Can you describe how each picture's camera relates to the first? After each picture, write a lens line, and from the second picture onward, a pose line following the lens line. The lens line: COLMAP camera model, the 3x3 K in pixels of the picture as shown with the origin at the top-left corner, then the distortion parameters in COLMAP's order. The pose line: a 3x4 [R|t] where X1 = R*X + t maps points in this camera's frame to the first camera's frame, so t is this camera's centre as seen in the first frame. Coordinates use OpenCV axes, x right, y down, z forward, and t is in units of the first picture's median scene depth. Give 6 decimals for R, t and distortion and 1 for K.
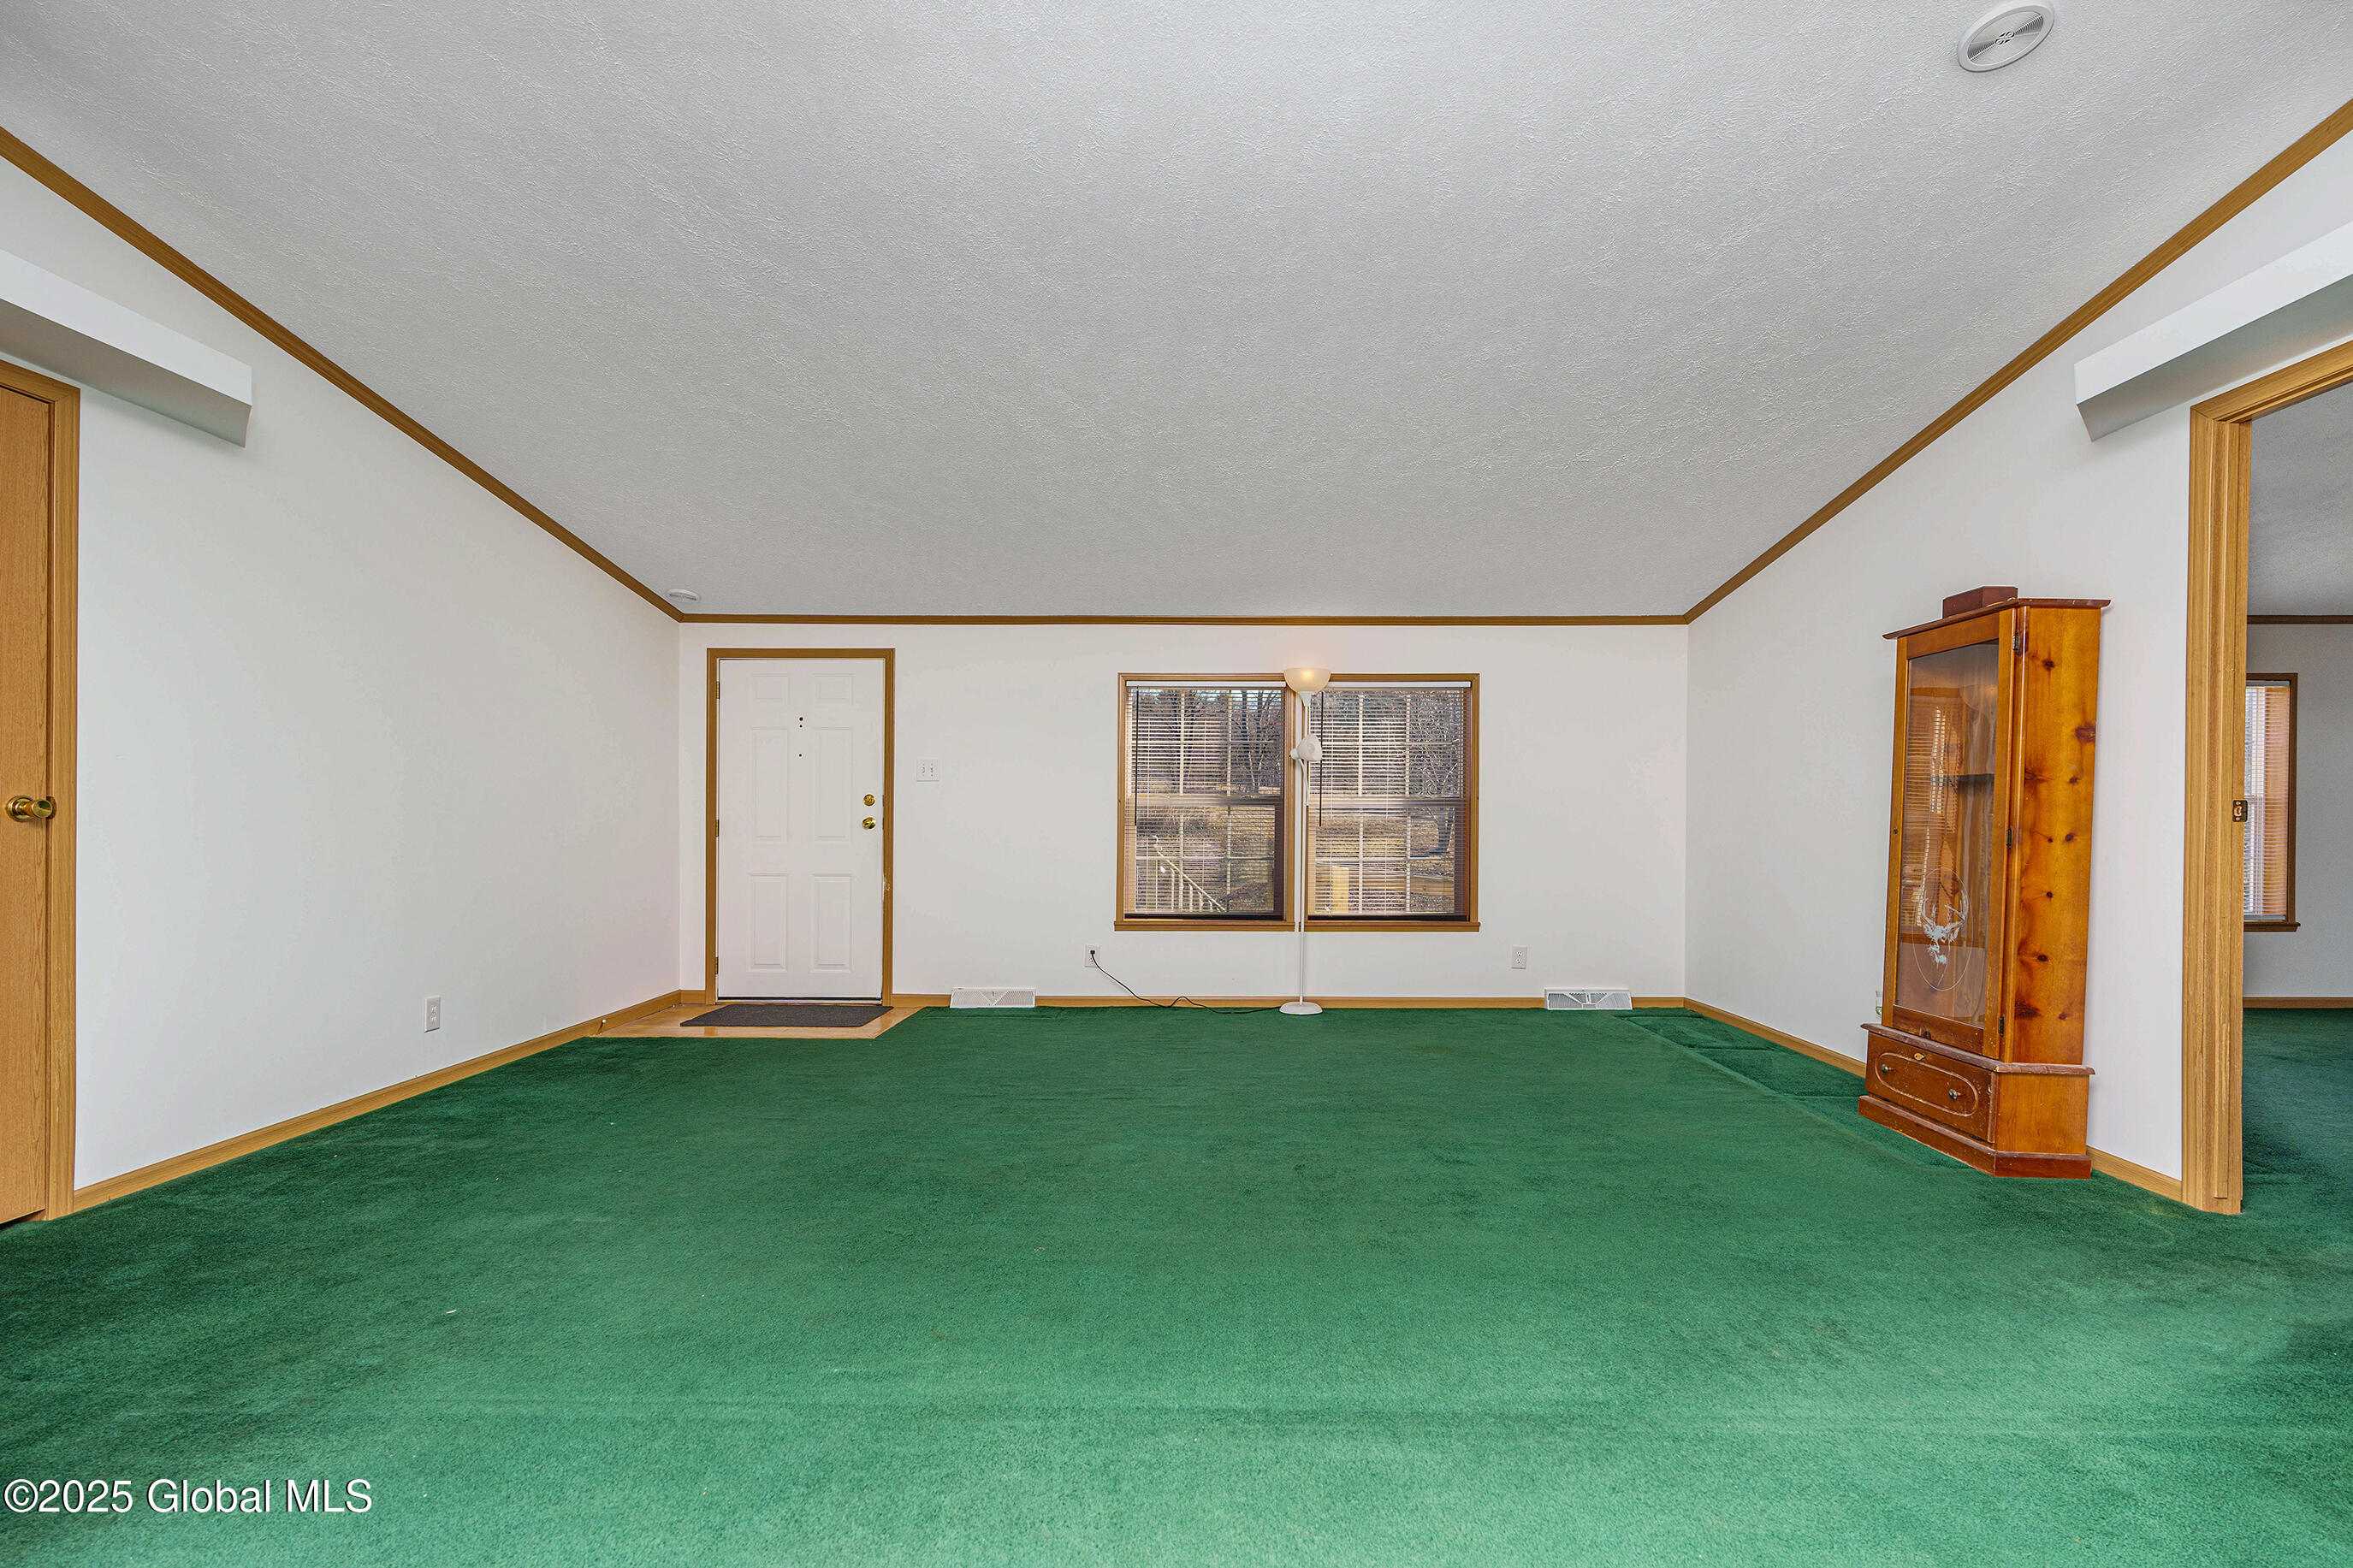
lens RADIAL K [[1088.4, 0, 1178.4], [0, 1088.4, 819.3], [0, 0, 1]] dist [-0.000019, 0.000024]
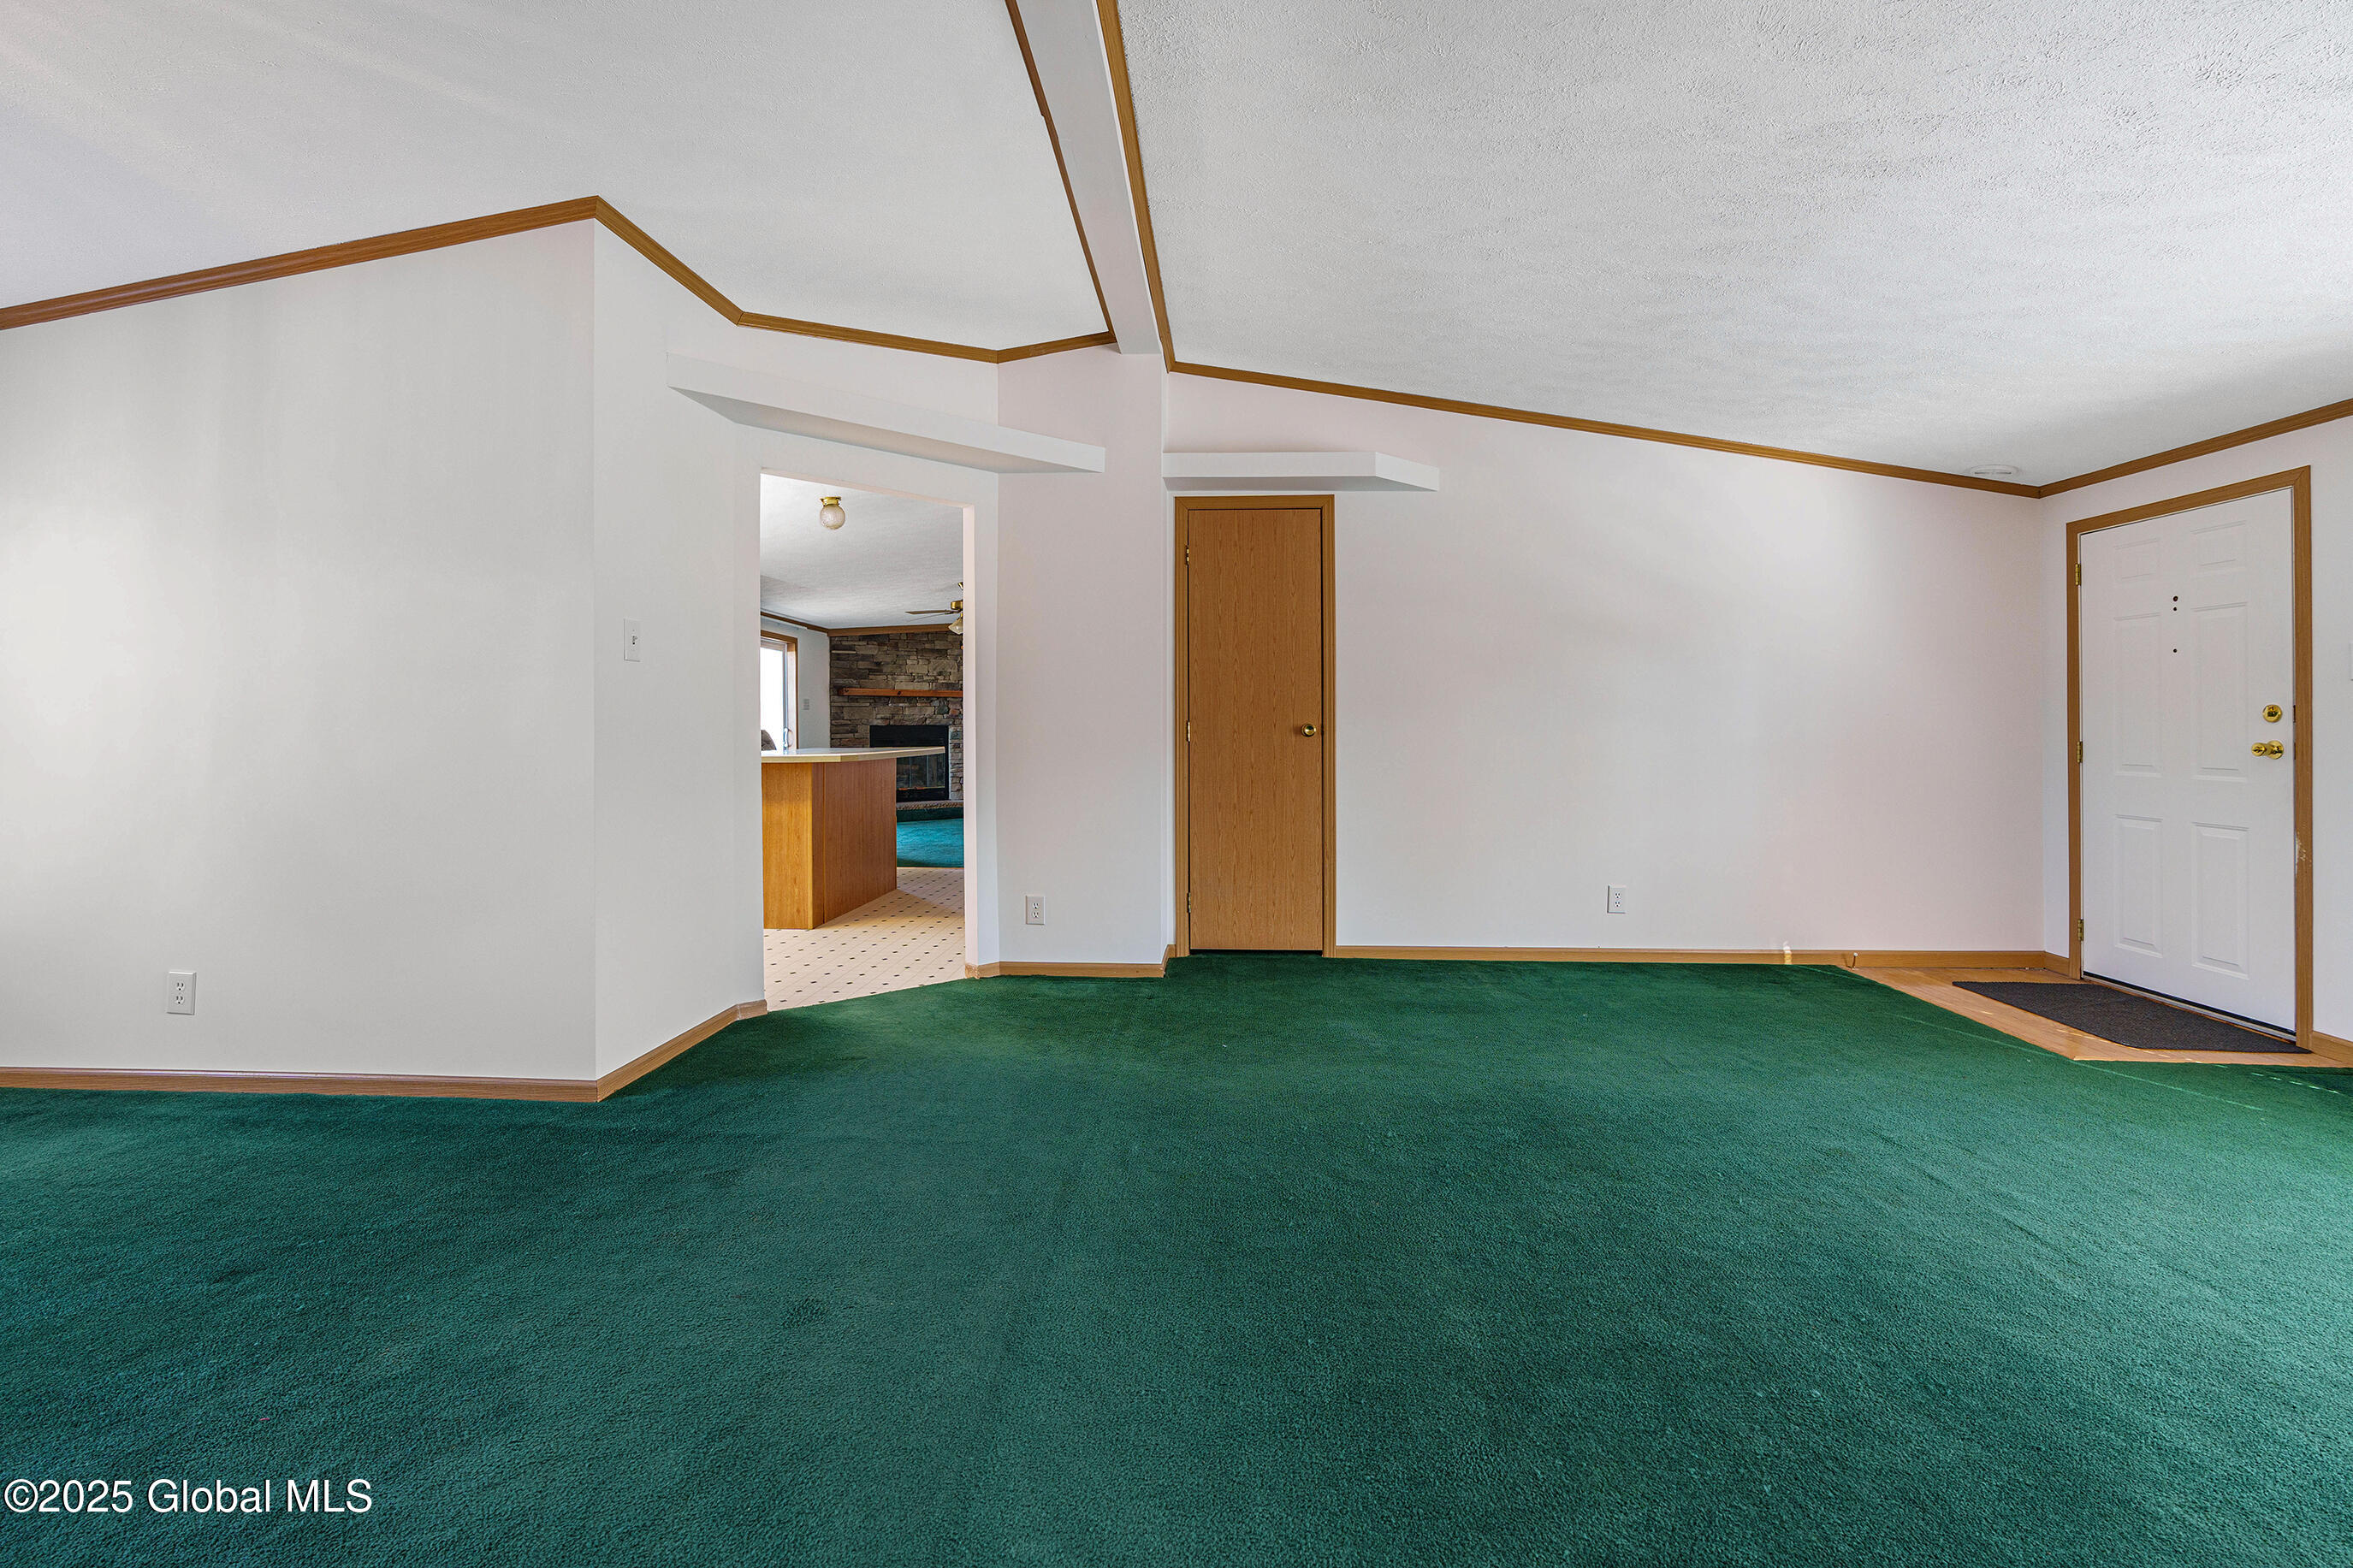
lens RADIAL K [[1065.5, 0, 1177.7], [0, 1065.5, 717.0], [0, 0, 1]] dist [0.000003, 0.000095]
pose [[-0.018991, -0.009848, -0.999771, 0.348542], [-0.006298, 0.999933, -0.009730, -0.005728], [0.999800, 0.006112, -0.019052, 0.374665]]
